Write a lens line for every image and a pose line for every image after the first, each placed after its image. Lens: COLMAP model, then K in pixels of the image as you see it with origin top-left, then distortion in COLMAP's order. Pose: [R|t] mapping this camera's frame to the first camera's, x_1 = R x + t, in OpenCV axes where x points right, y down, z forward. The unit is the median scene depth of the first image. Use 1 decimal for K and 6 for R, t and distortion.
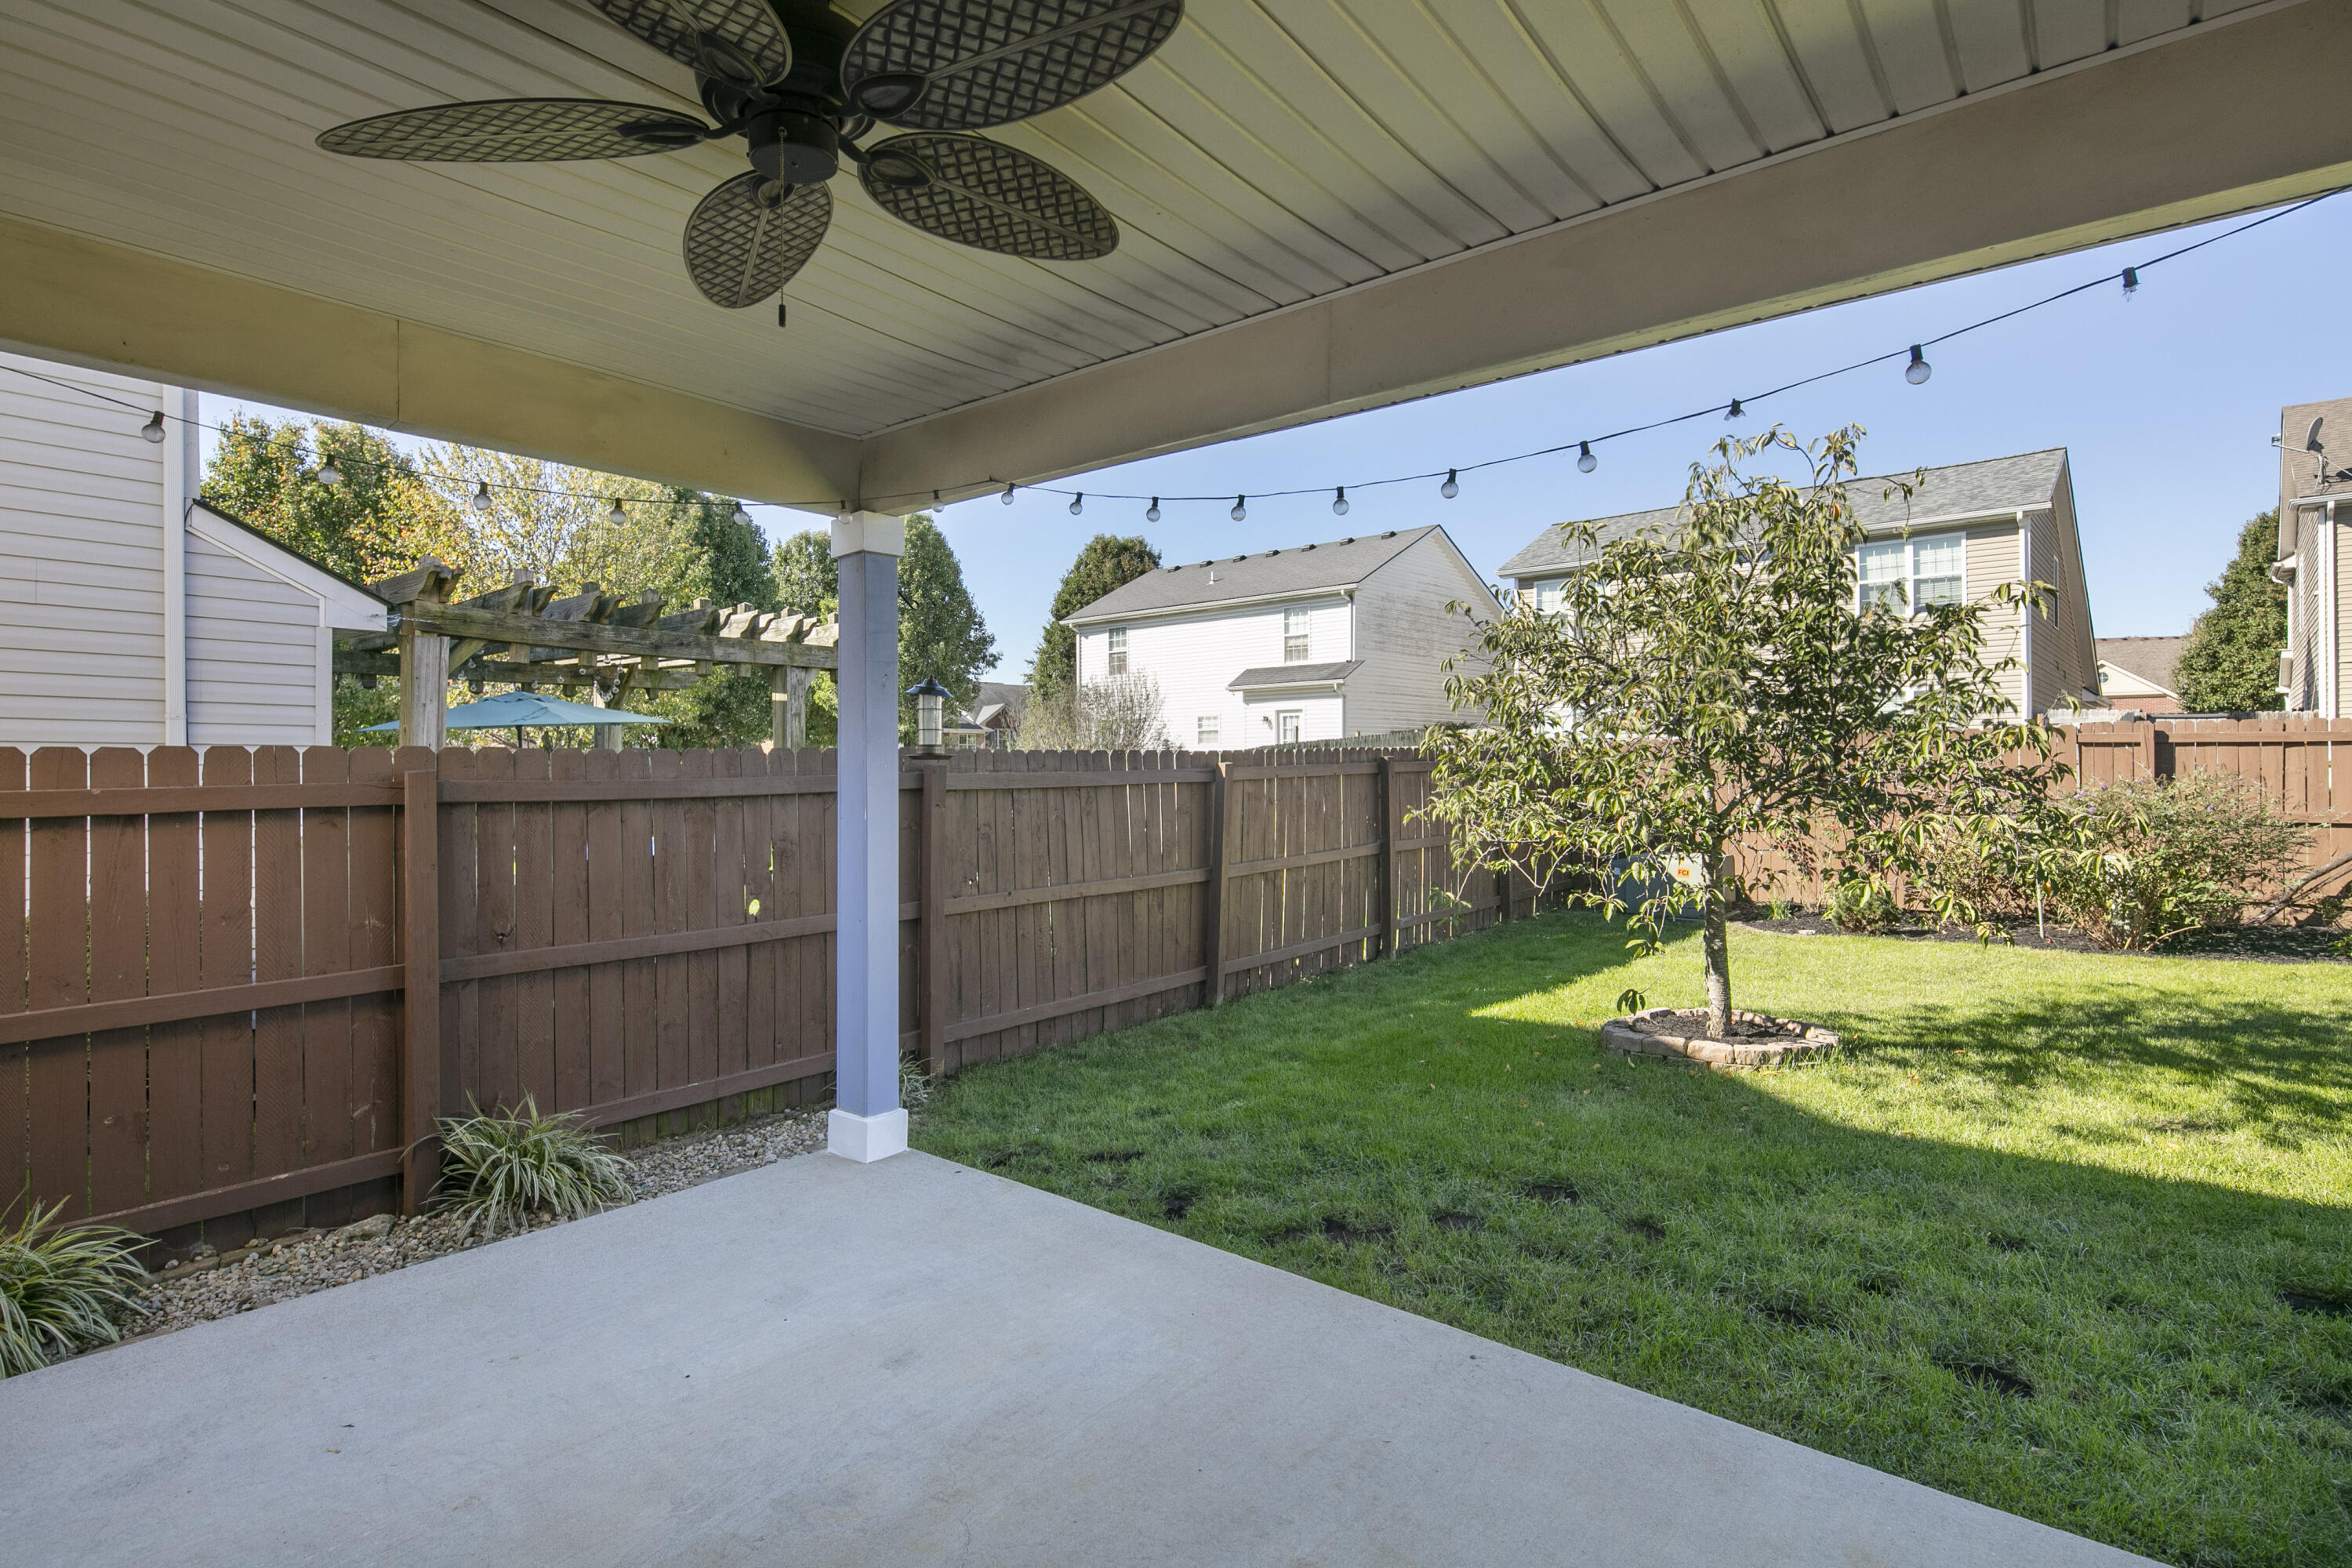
lens RADIAL K [[1151.5, 0, 1162.9], [0, 1151.5, 777.0], [0, 0, 1]] dist [0.005756, -0.001488]
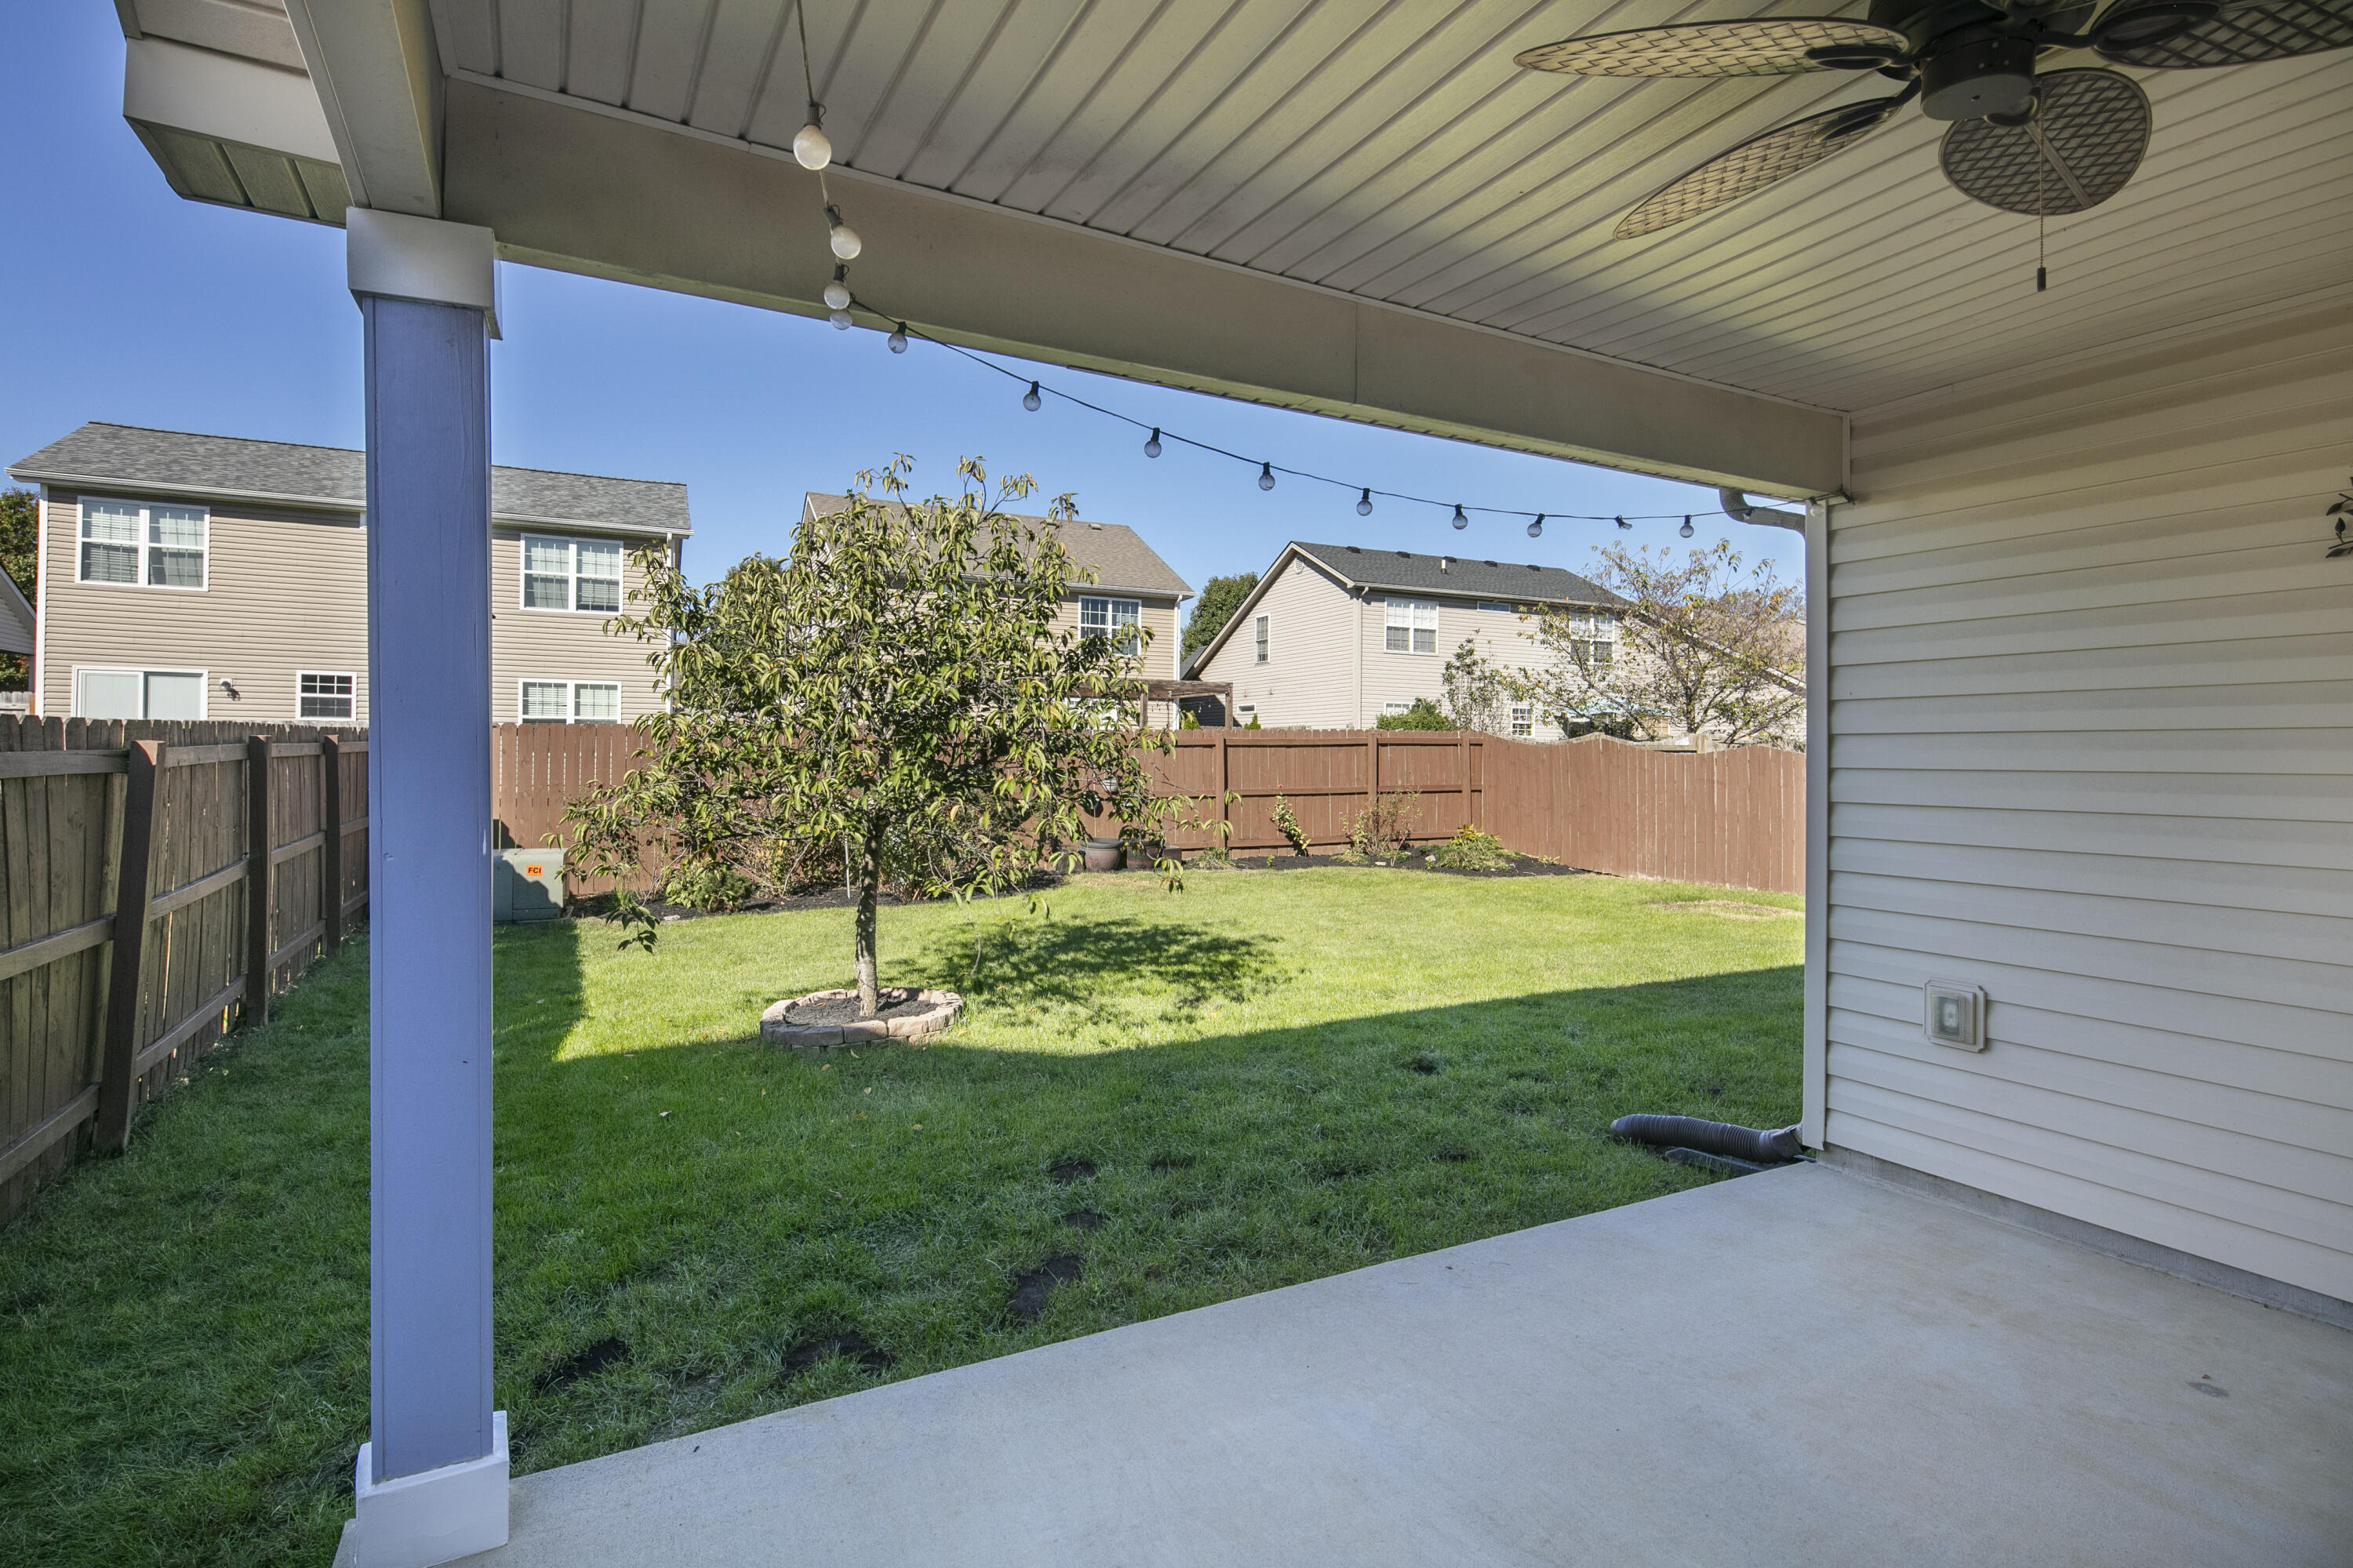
lens RADIAL K [[1152.0, 0, 1178.7], [0, 1152.0, 767.8], [0, 0, 1]] dist [0.005756, -0.001488]
pose [[0.378121, 0.003508, 0.925749, -0.525951], [-0.005489, 0.999984, -0.001547, -0.000138], [-0.925740, -0.004496, 0.378134, 0.466397]]
